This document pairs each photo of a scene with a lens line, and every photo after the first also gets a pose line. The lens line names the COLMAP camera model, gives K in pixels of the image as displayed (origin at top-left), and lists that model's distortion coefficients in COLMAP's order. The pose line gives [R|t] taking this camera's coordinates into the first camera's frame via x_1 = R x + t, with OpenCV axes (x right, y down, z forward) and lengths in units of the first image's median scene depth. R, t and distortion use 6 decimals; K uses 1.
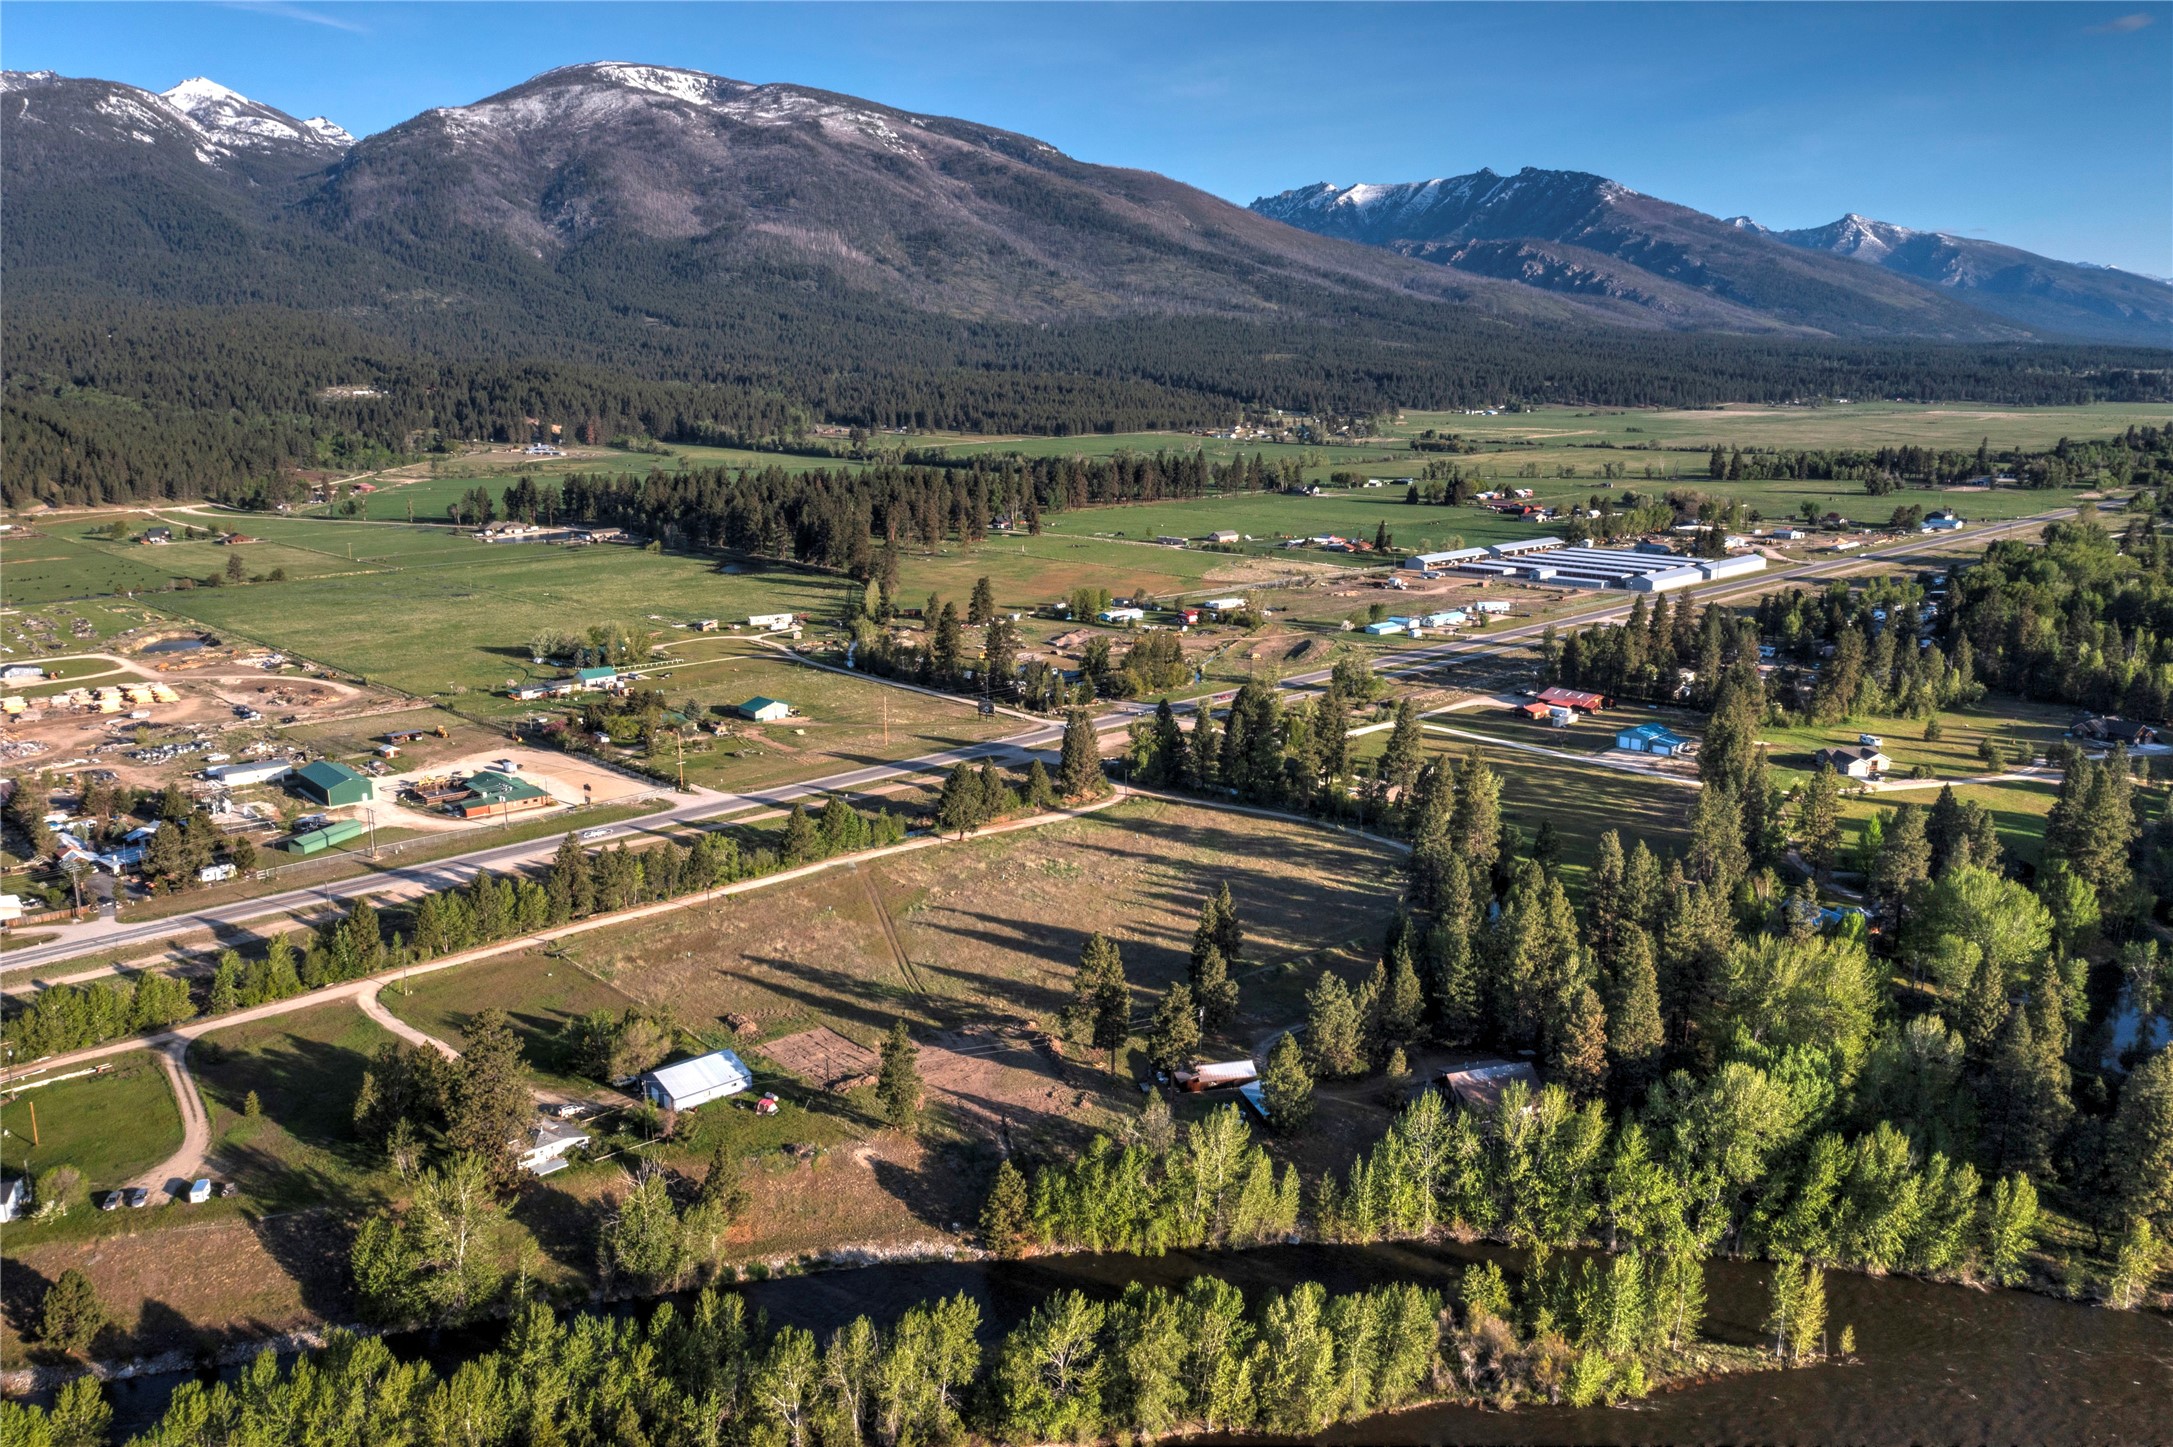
lens RADIAL K [[1713.2, 0, 1086.5], [0, 1713.2, 723.5], [0, 0, 1]] dist [-0.018856, 0.001488]
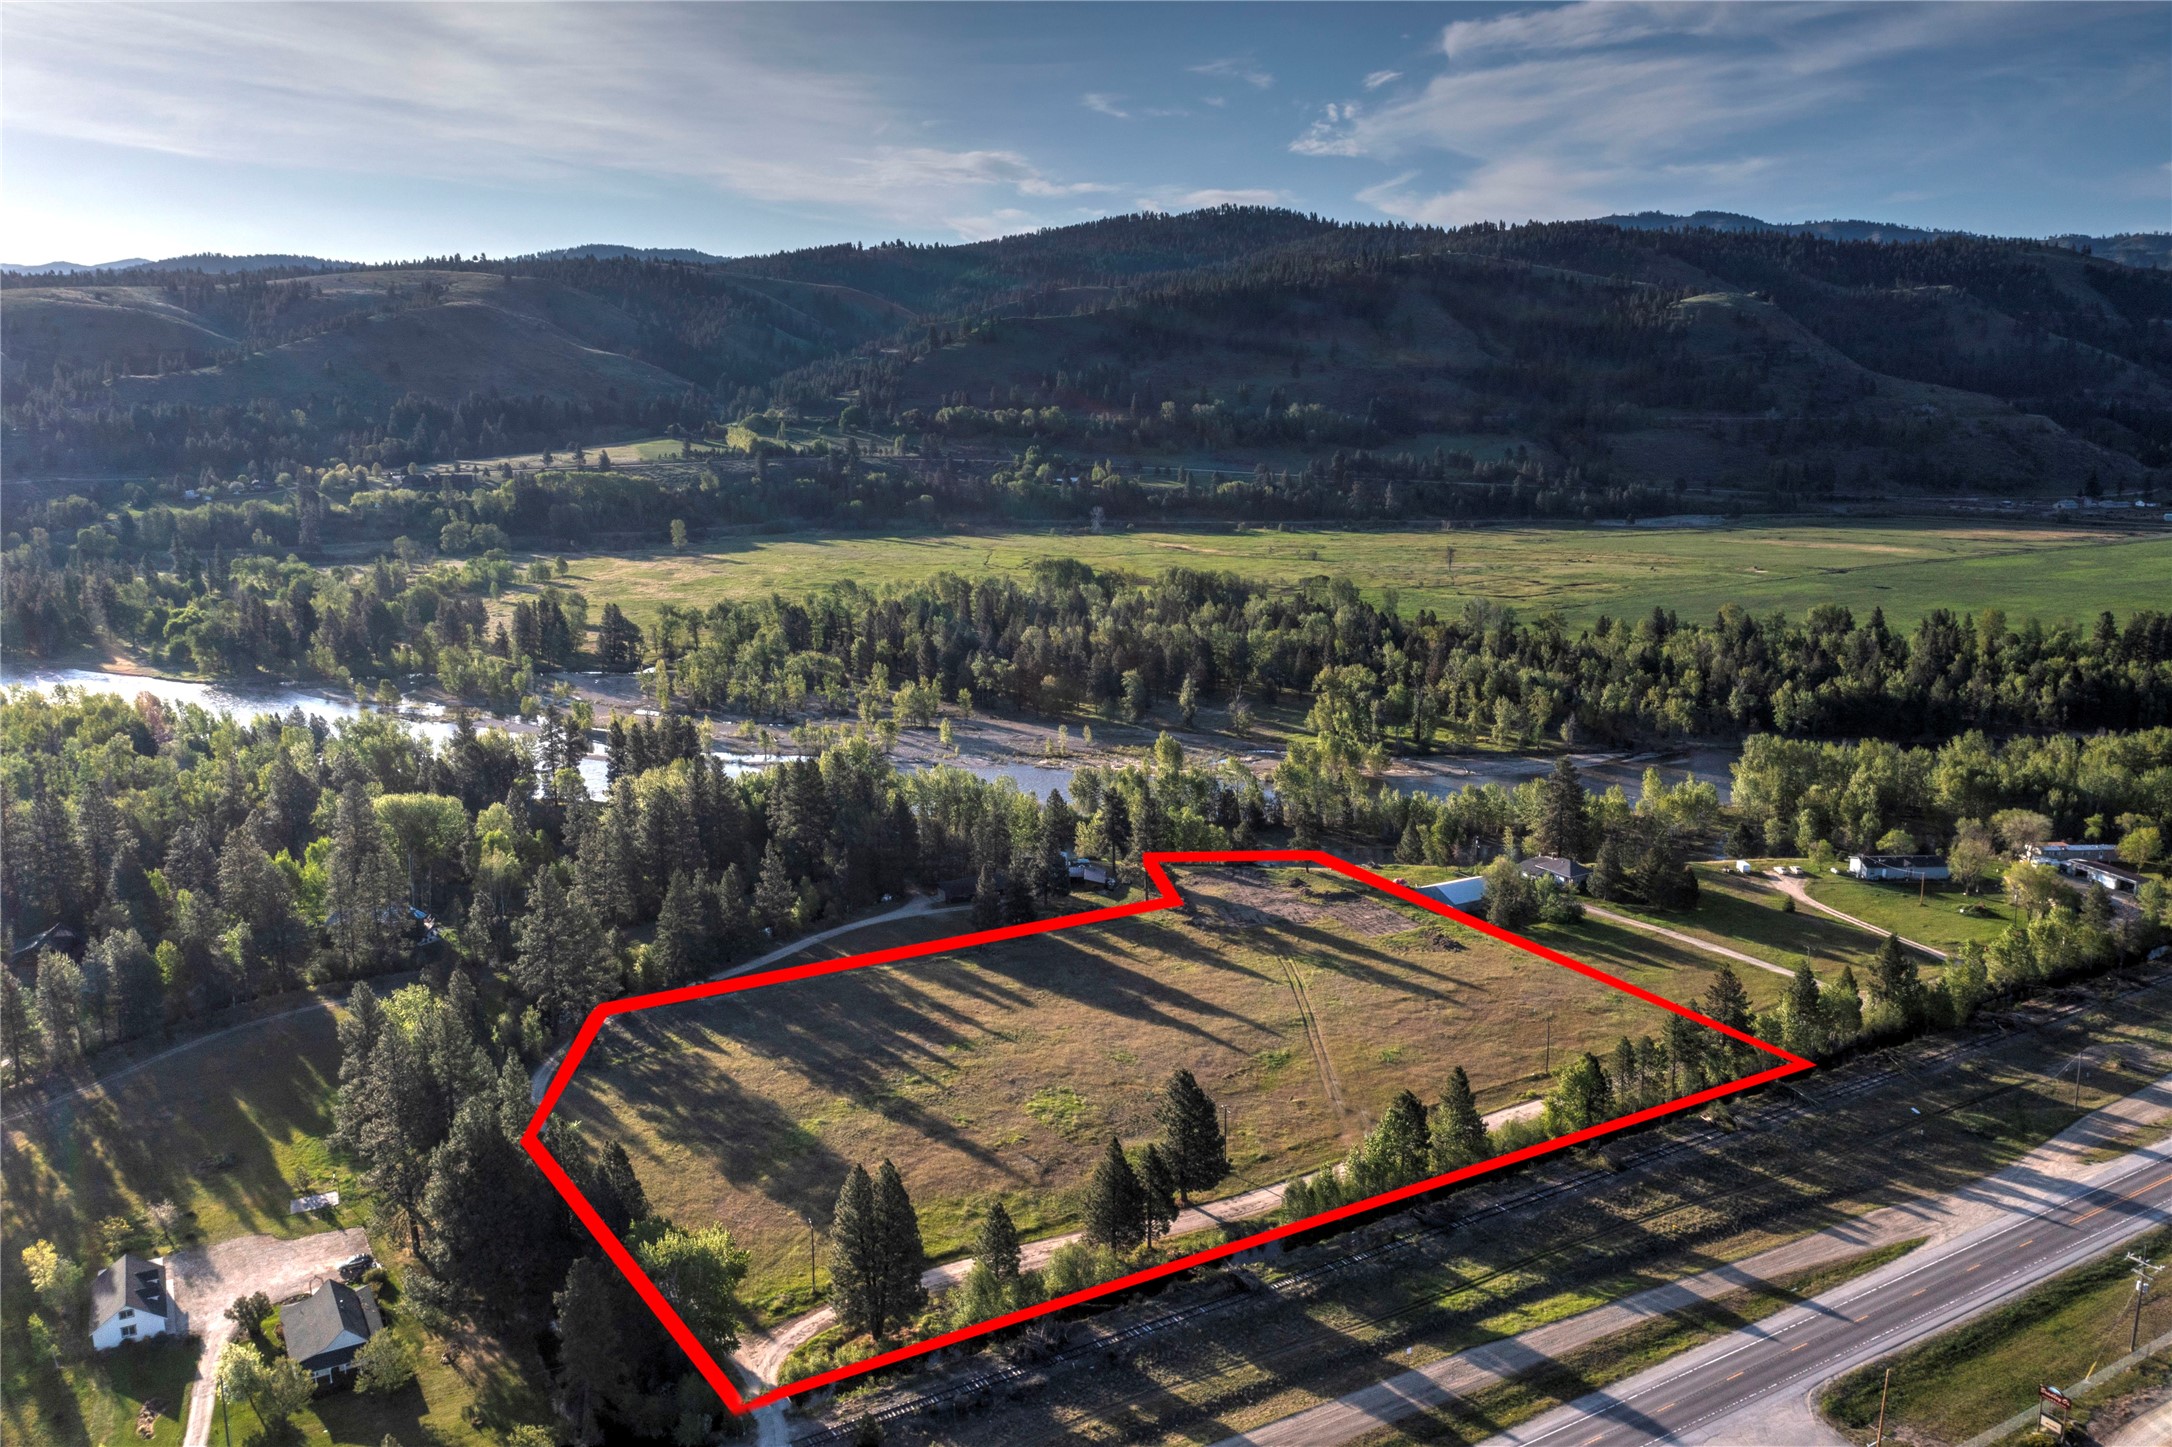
lens RADIAL K [[1695.2, 0, 1081.7], [0, 1695.2, 795.0], [0, 0, 1]] dist [-0.016382, 0.001699]
pose [[-0.968381, -0.053269, 0.243722, -0.069397], [0.060379, 0.897850, 0.436142, -0.120988], [-0.242058, 0.437068, -0.866245, 0.573268]]
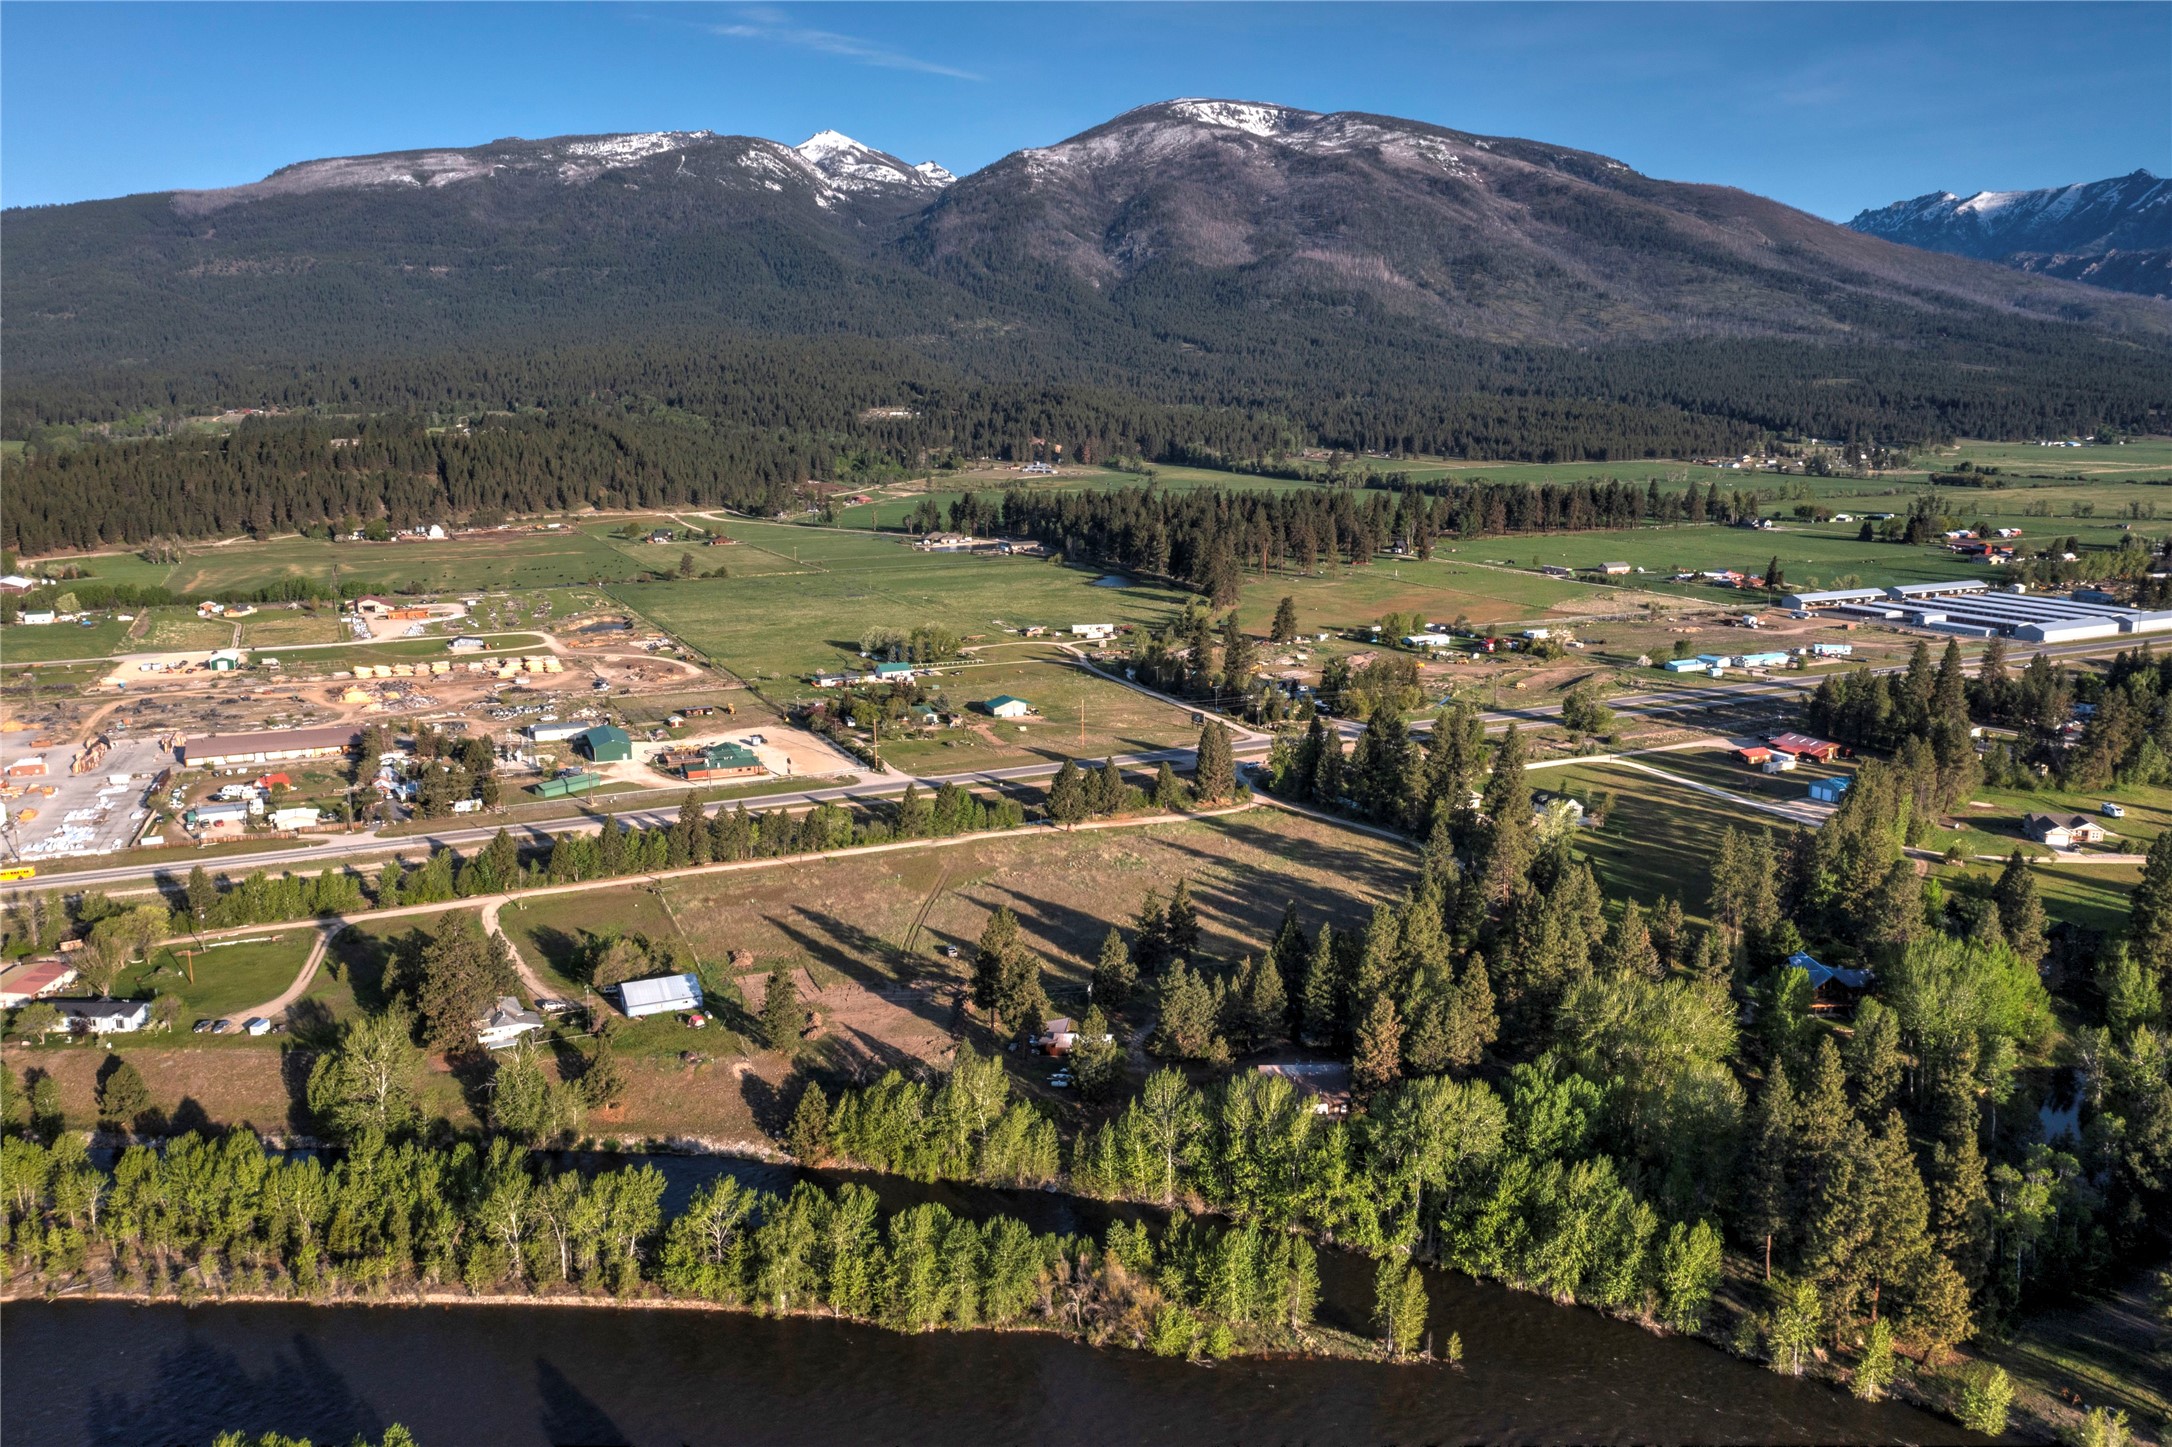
lens RADIAL K [[1712.4, 0, 1086.0], [0, 1712.4, 723.5], [0, 0, 1]] dist [-0.018856, 0.001488]
pose [[0.947558, 0.061395, -0.313632, 0.108240], [-0.065584, 0.997843, -0.002814, 0.001113], [0.312783, 0.023236, 0.949540, -0.010554]]
